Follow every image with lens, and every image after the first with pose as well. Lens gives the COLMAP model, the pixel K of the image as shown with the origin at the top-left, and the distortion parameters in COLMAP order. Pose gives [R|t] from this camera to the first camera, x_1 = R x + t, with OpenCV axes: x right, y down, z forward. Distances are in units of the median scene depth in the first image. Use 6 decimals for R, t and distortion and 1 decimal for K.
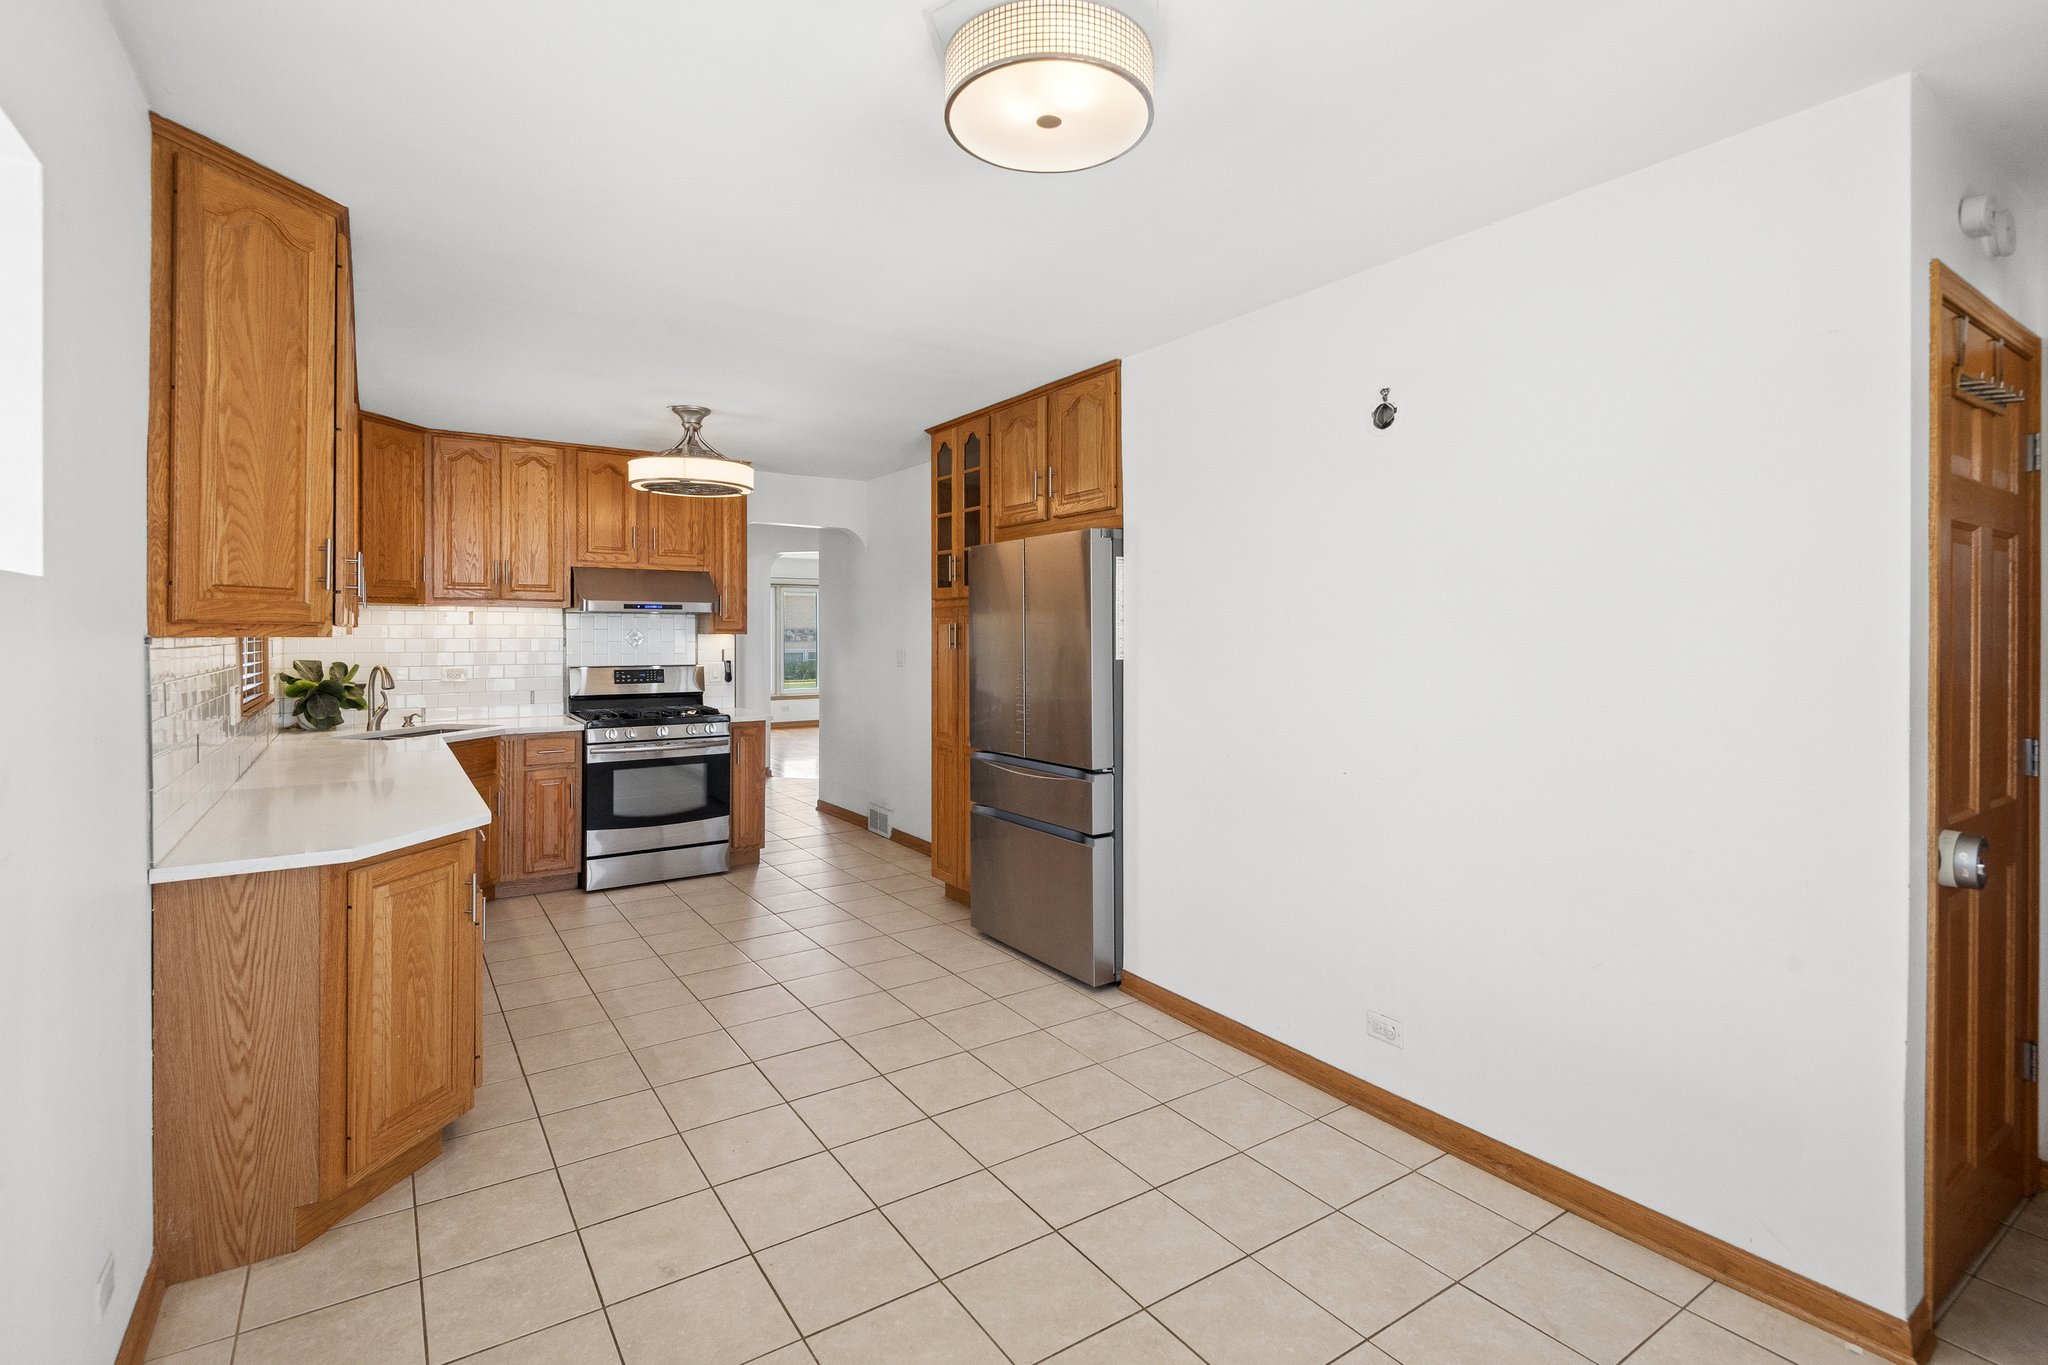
lens RADIAL K [[948.4, 0, 1020.1], [0, 948.4, 676.6], [0, 0, 1]] dist [0.039698, -0.015922]
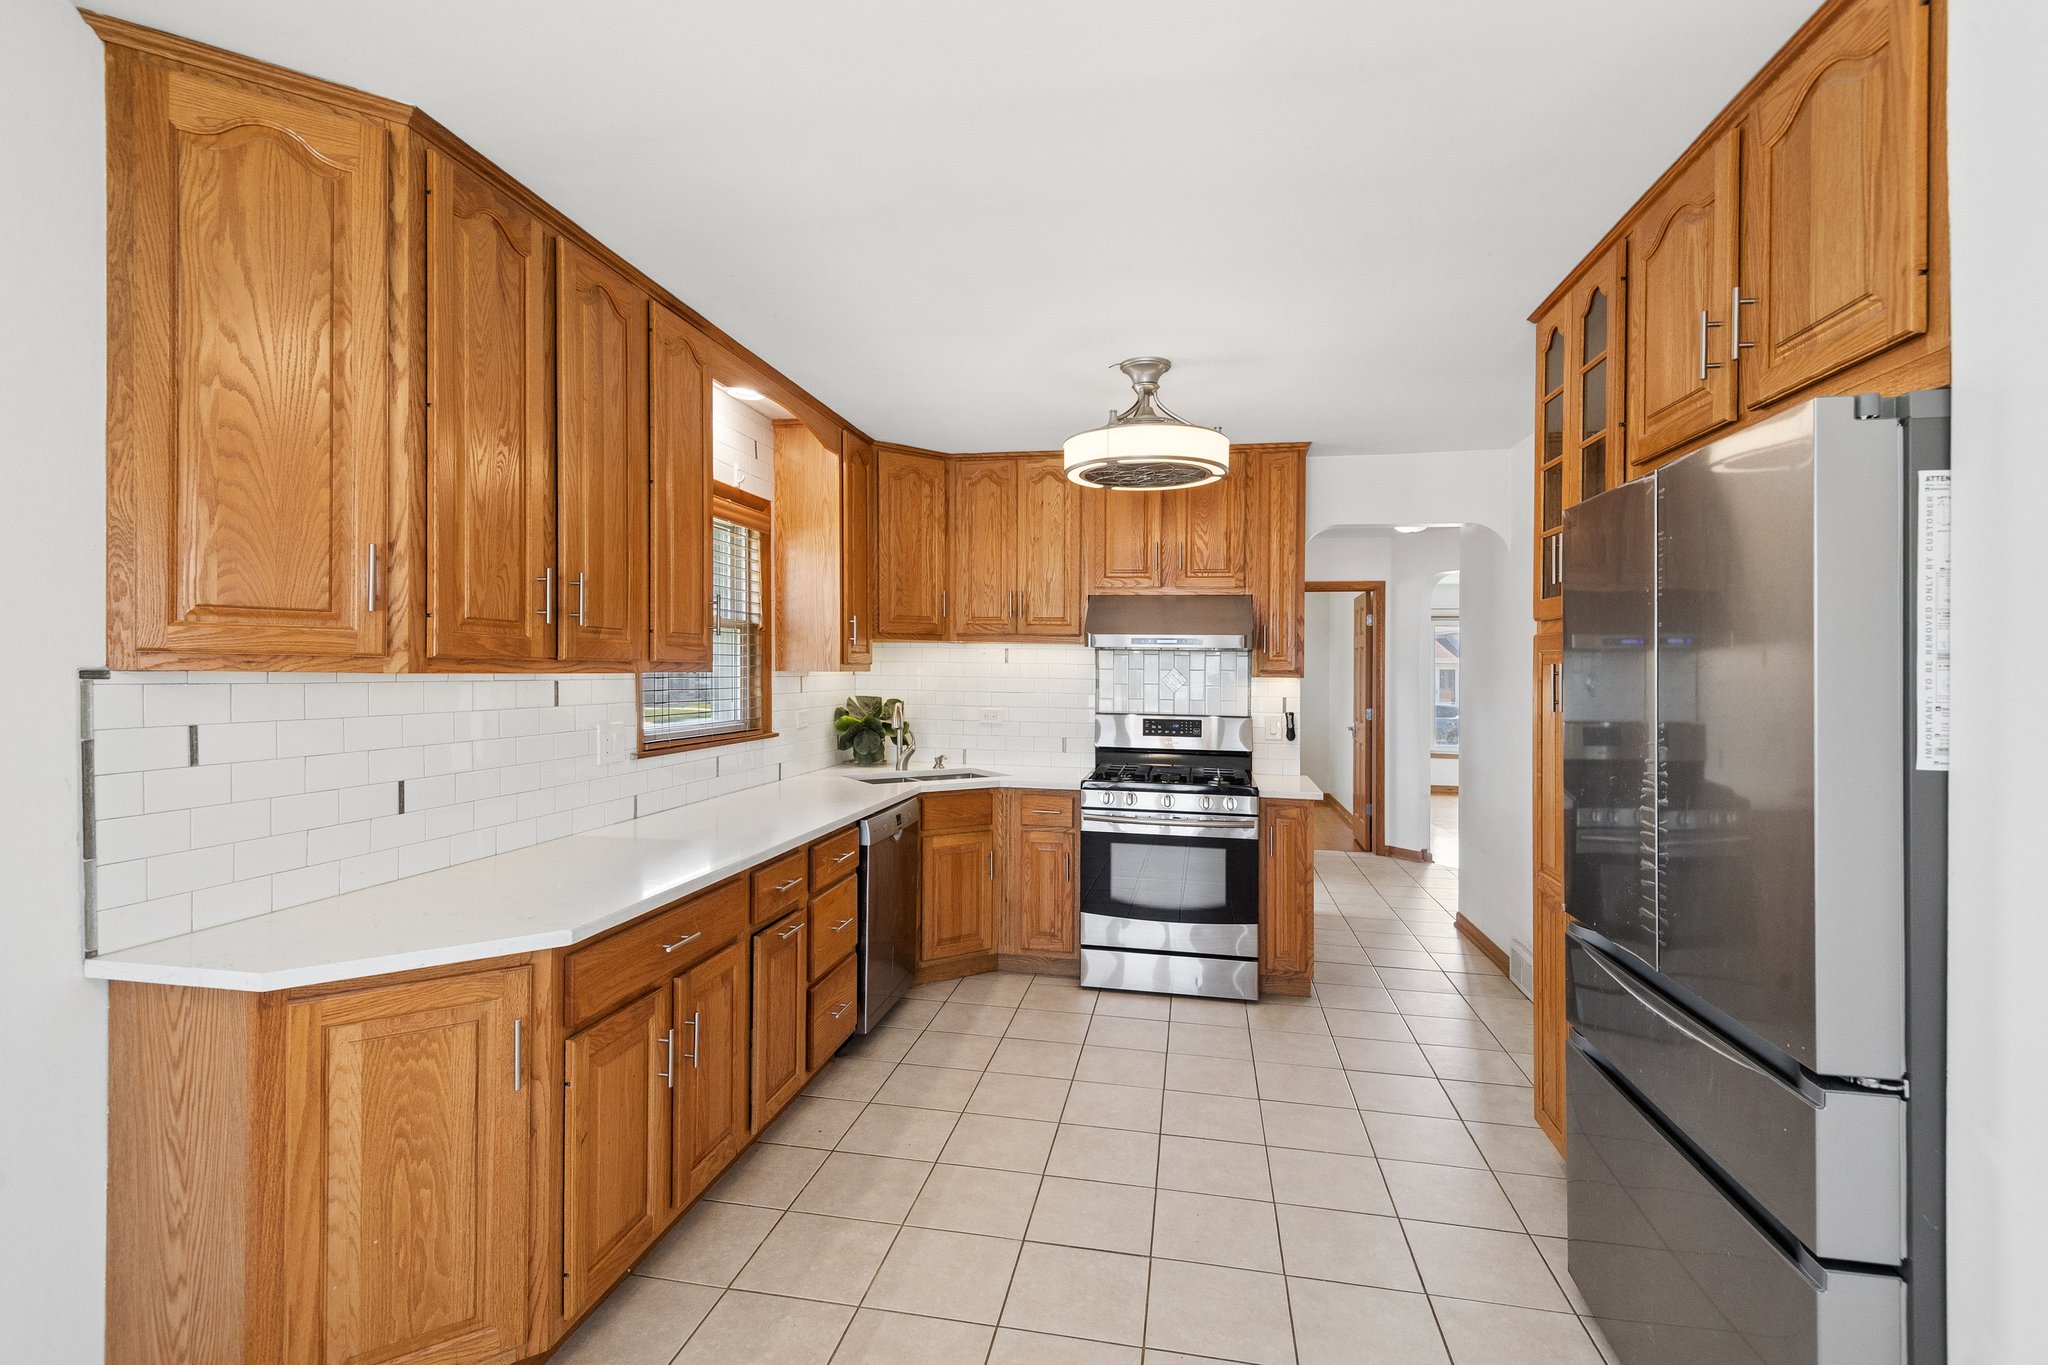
lens RADIAL K [[948.4, 0, 1020.1], [0, 948.4, 676.6], [0, 0, 1]] dist [0.039698, -0.015922]
pose [[0.712655, 0.016374, -0.701324, 0.096299], [-0.046943, 0.998600, -0.024387, -0.023232], [0.699942, 0.050302, 0.712426, 0.434137]]
